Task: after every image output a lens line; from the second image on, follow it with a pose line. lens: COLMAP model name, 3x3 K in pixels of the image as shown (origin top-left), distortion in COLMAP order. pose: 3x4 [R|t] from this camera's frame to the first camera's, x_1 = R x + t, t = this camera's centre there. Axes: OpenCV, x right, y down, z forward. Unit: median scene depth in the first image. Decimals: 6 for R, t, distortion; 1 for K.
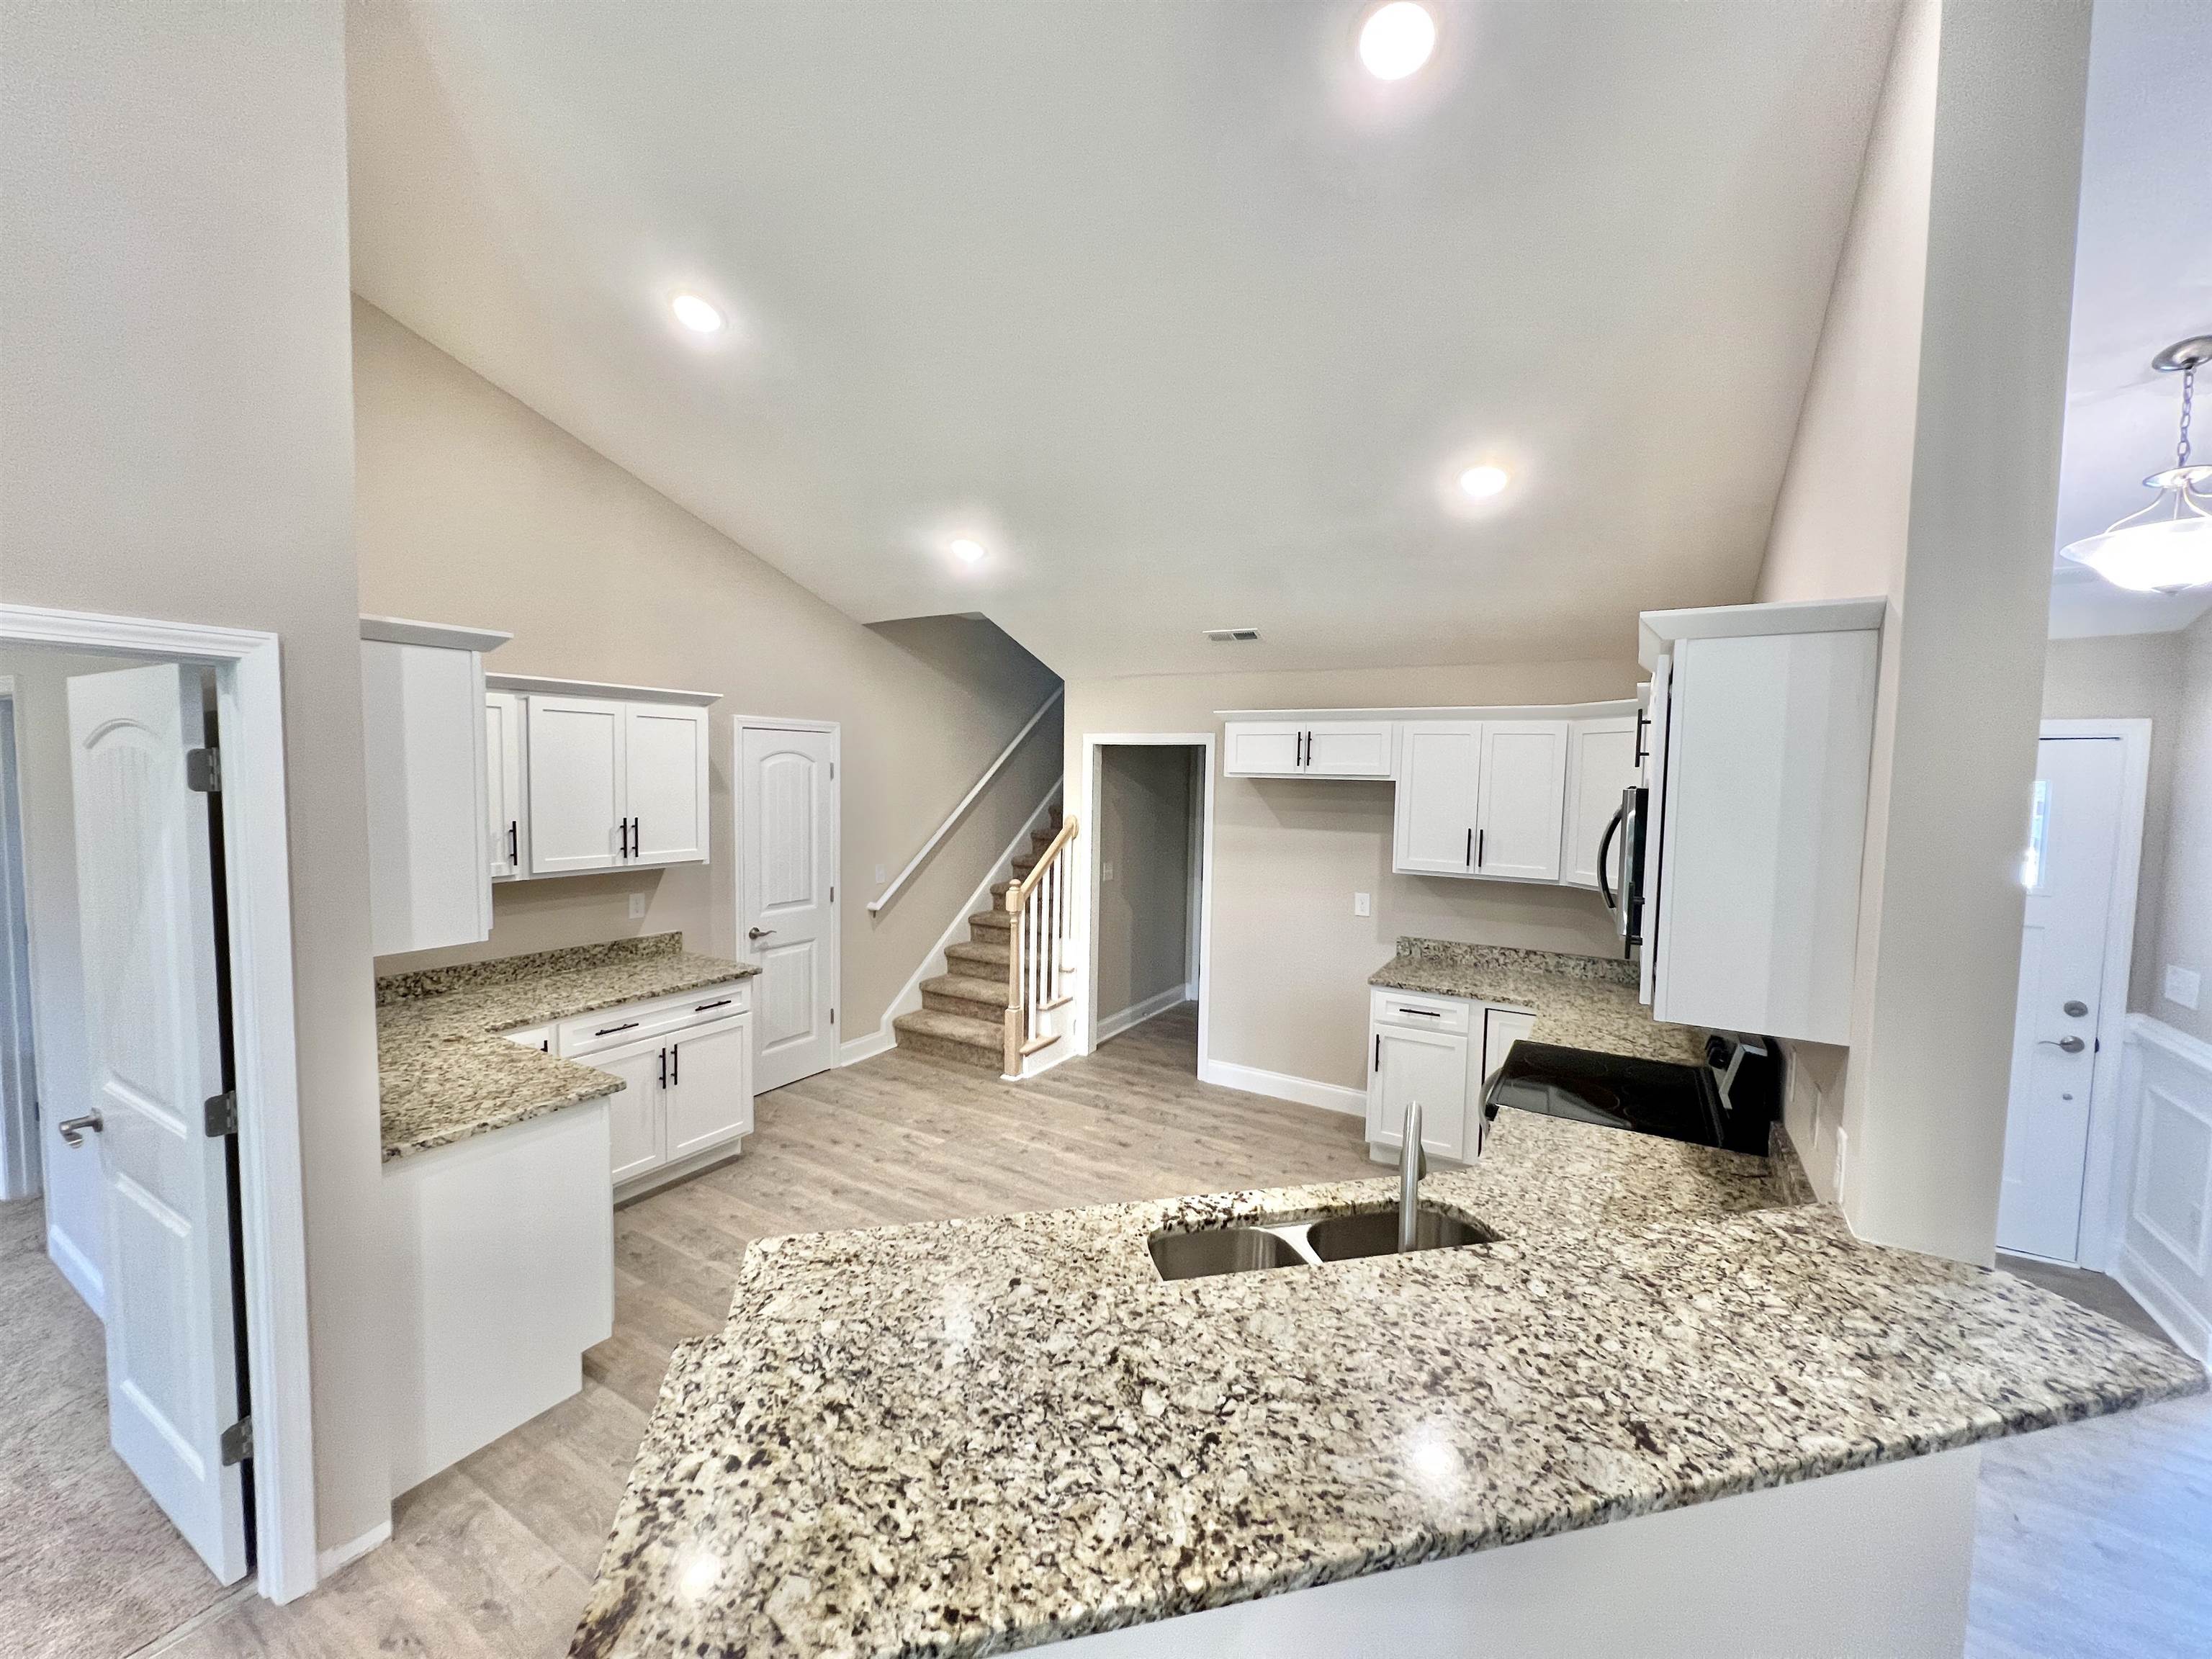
lens RADIAL K [[889.0, 0, 1095.4], [0, 889.0, 828.6], [0, 0, 1]] dist [0.001470, 0.000181]
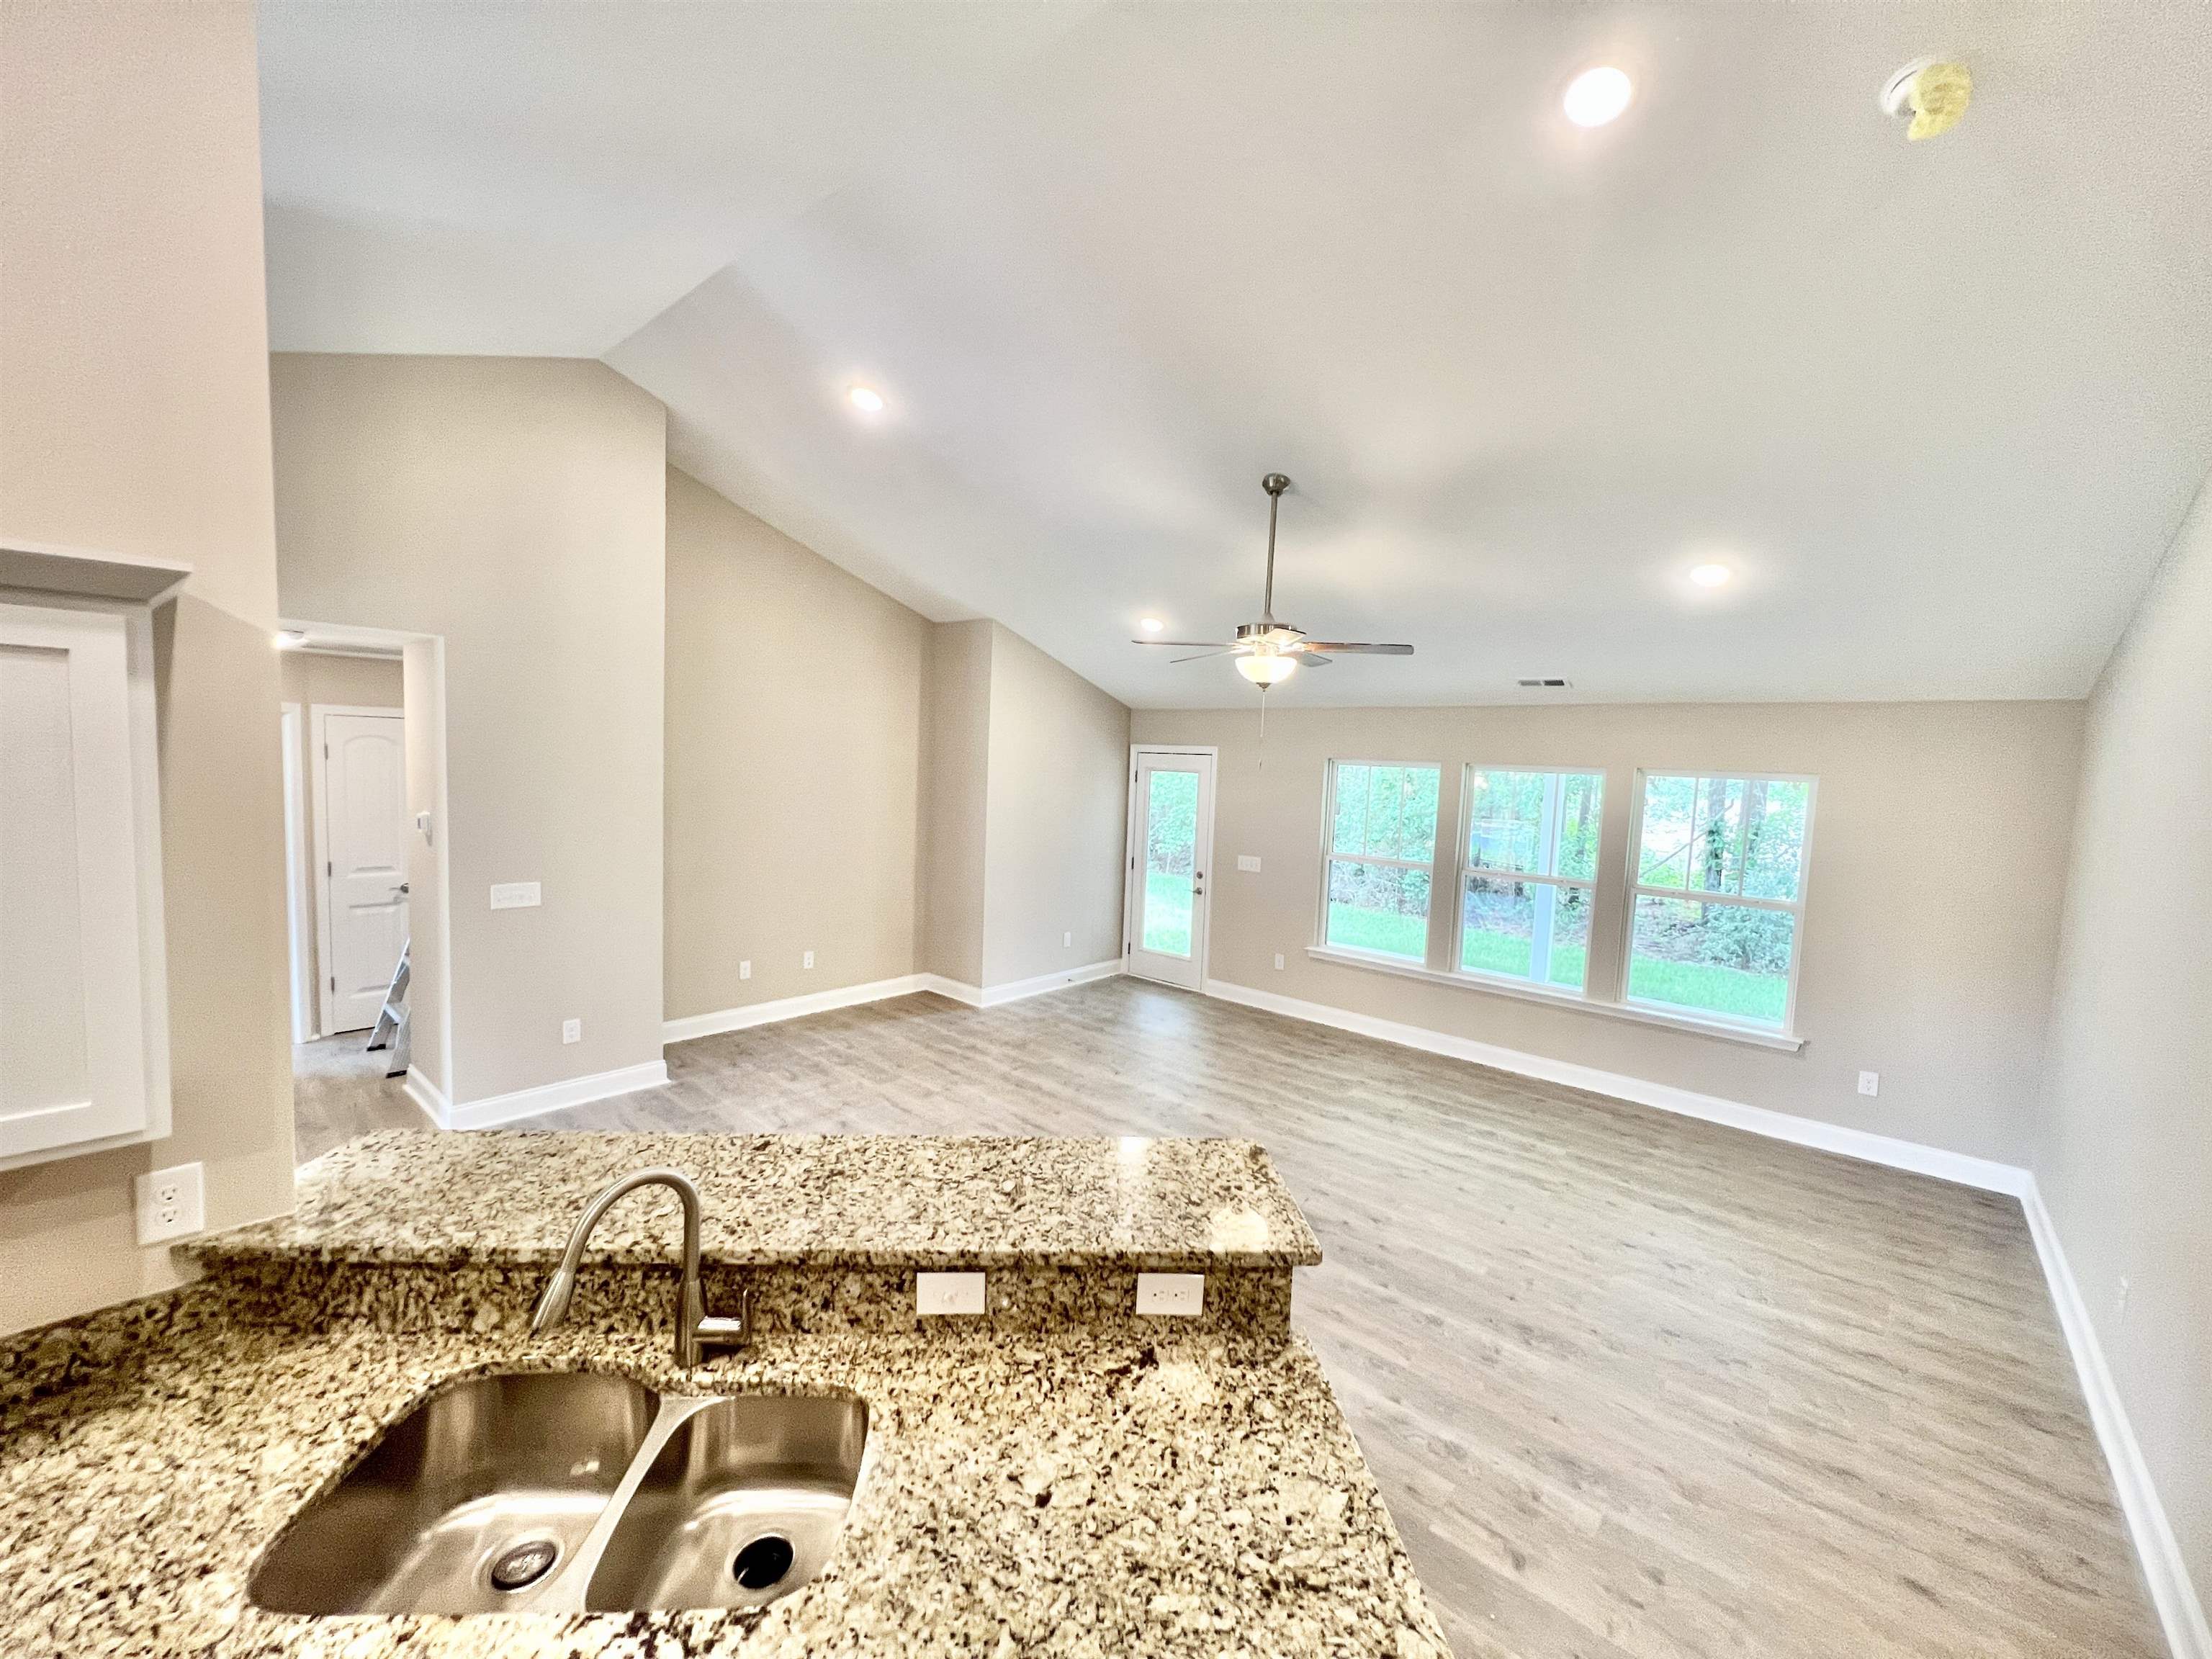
lens RADIAL K [[889.0, 0, 1095.4], [0, 889.0, 828.6], [0, 0, 1]] dist [0.001470, 0.000181]
pose [[-0.981429, -0.073748, 0.177085, -0.226216], [-0.047734, 0.987997, 0.146912, -0.182368], [-0.185794, 0.135731, -0.973169, 1.643597]]
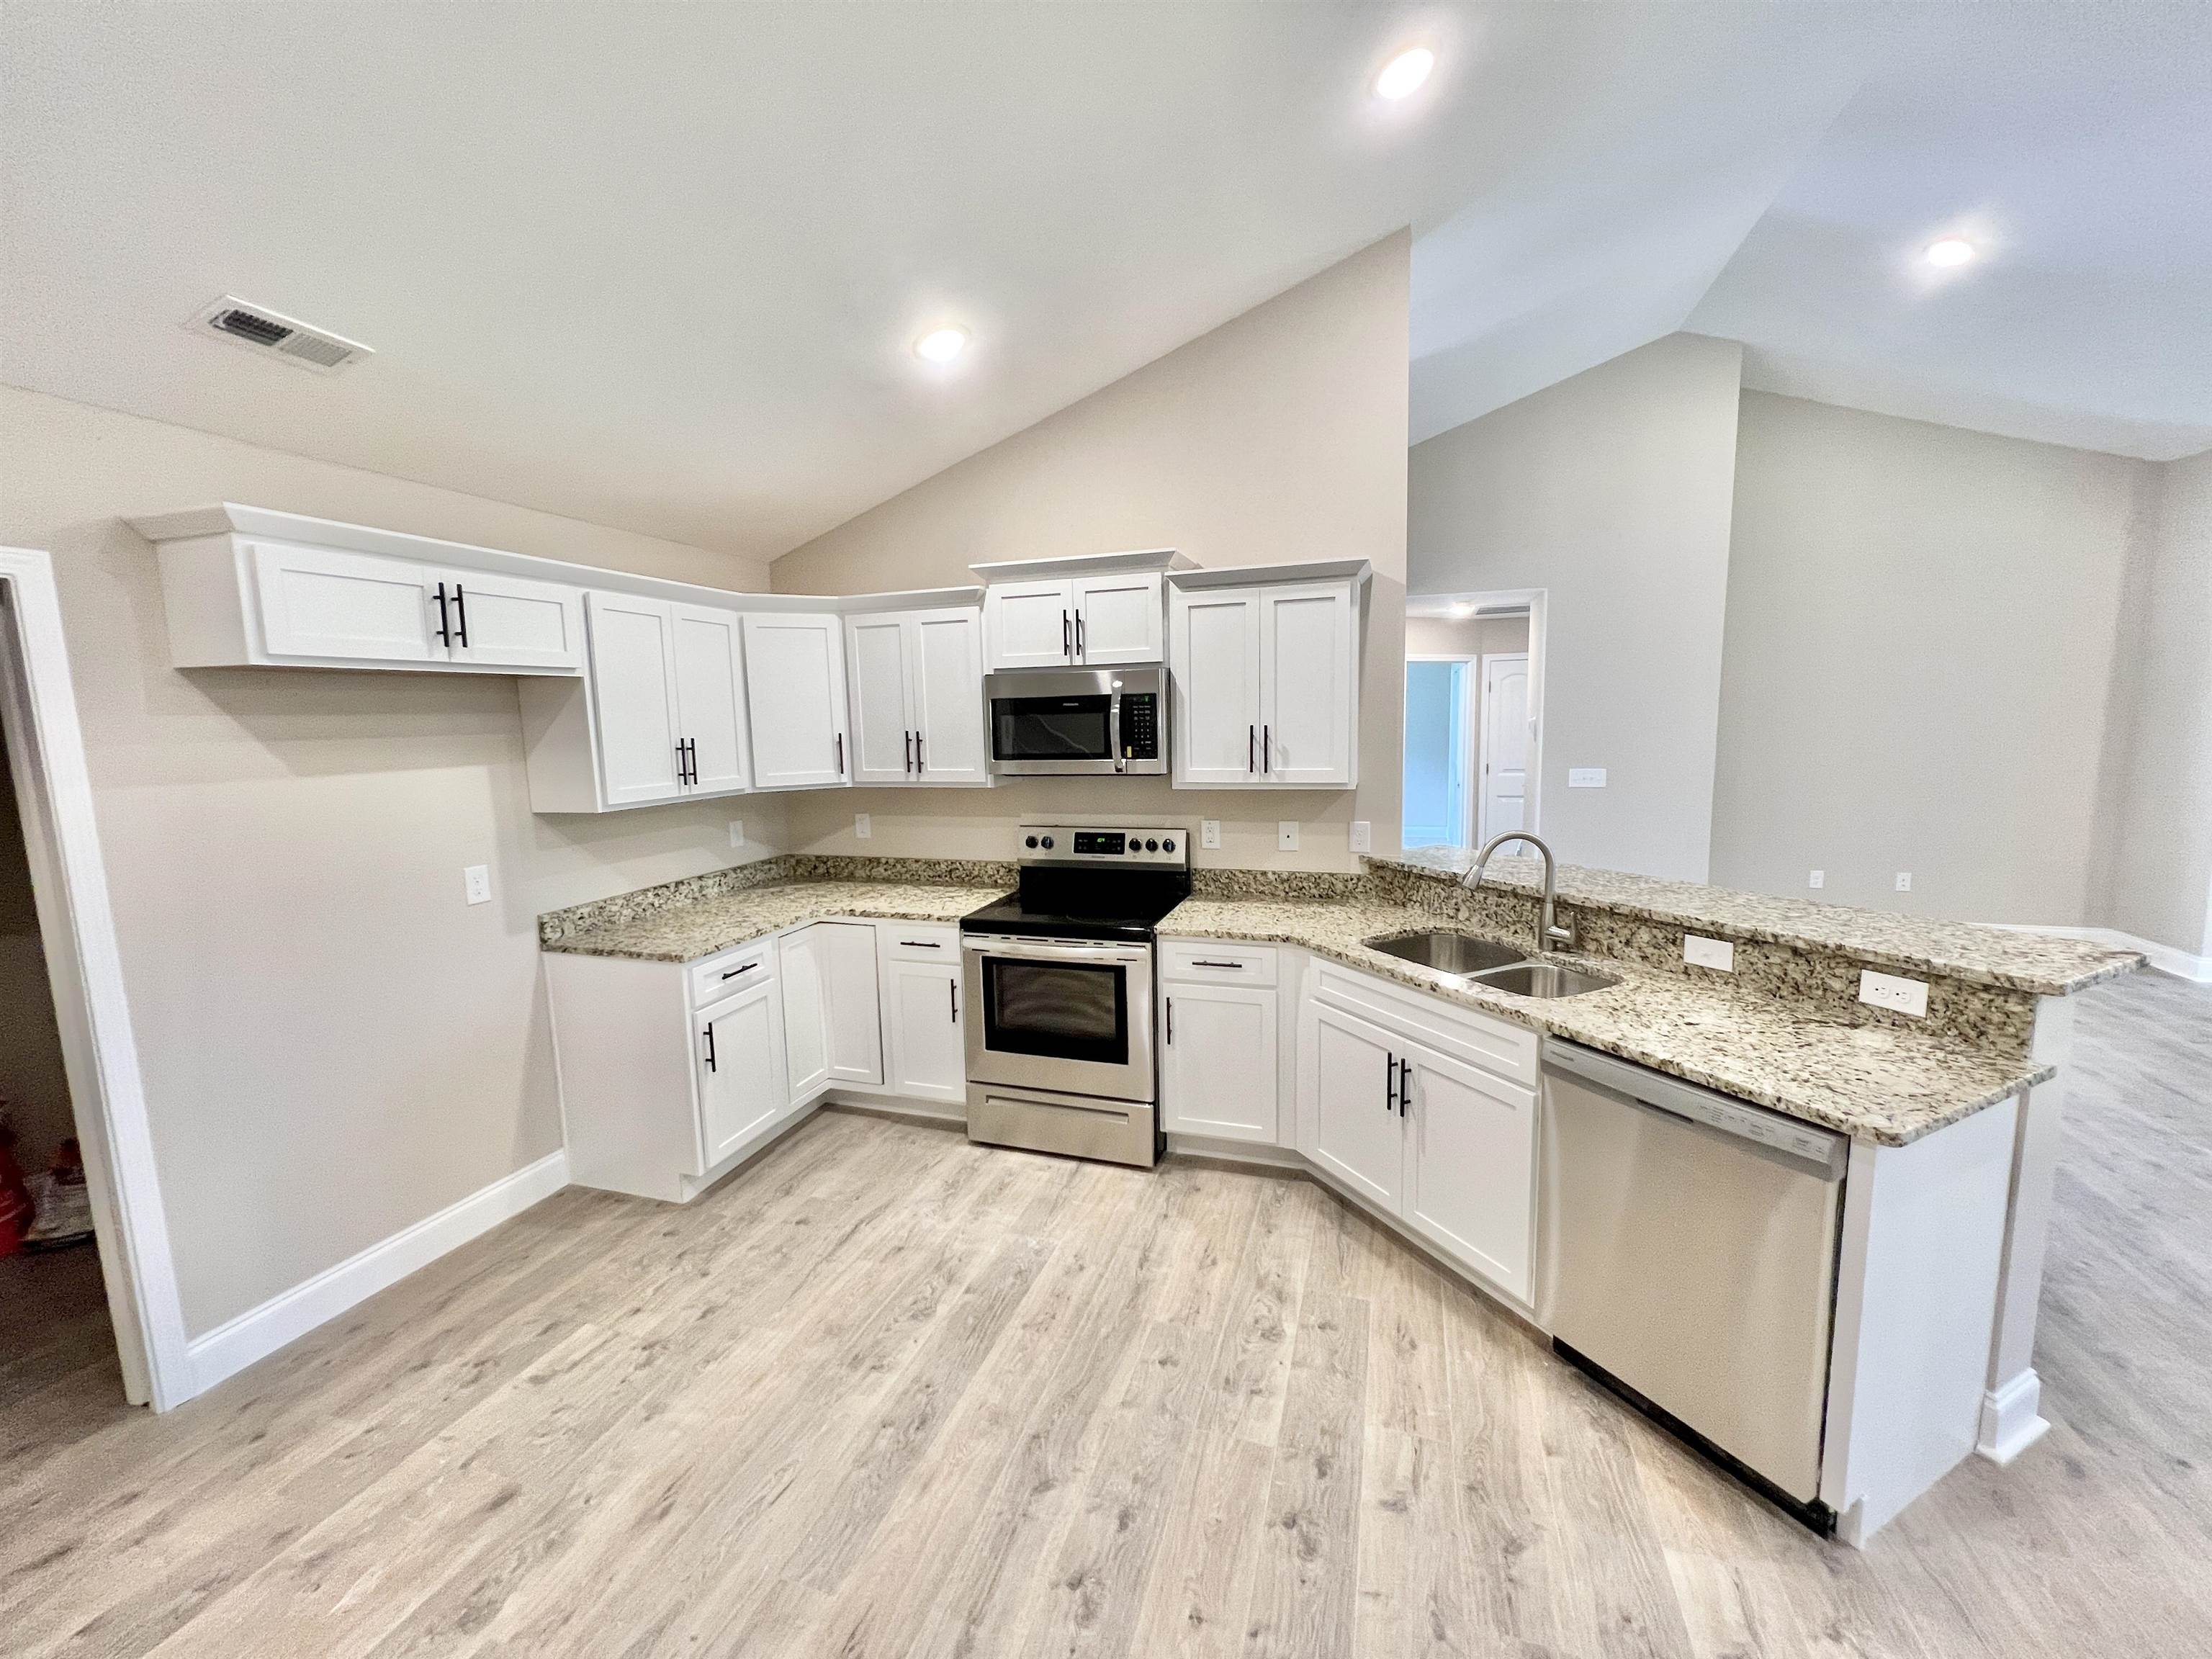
lens RADIAL K [[889.0, 0, 1095.4], [0, 889.0, 828.6], [0, 0, 1]] dist [0.001470, 0.000181]
pose [[-0.215709, -0.140739, 0.966262, -1.088596], [0.084104, 0.983203, 0.161982, -0.045909], [-0.972829, 0.116208, -0.200249, 2.028953]]
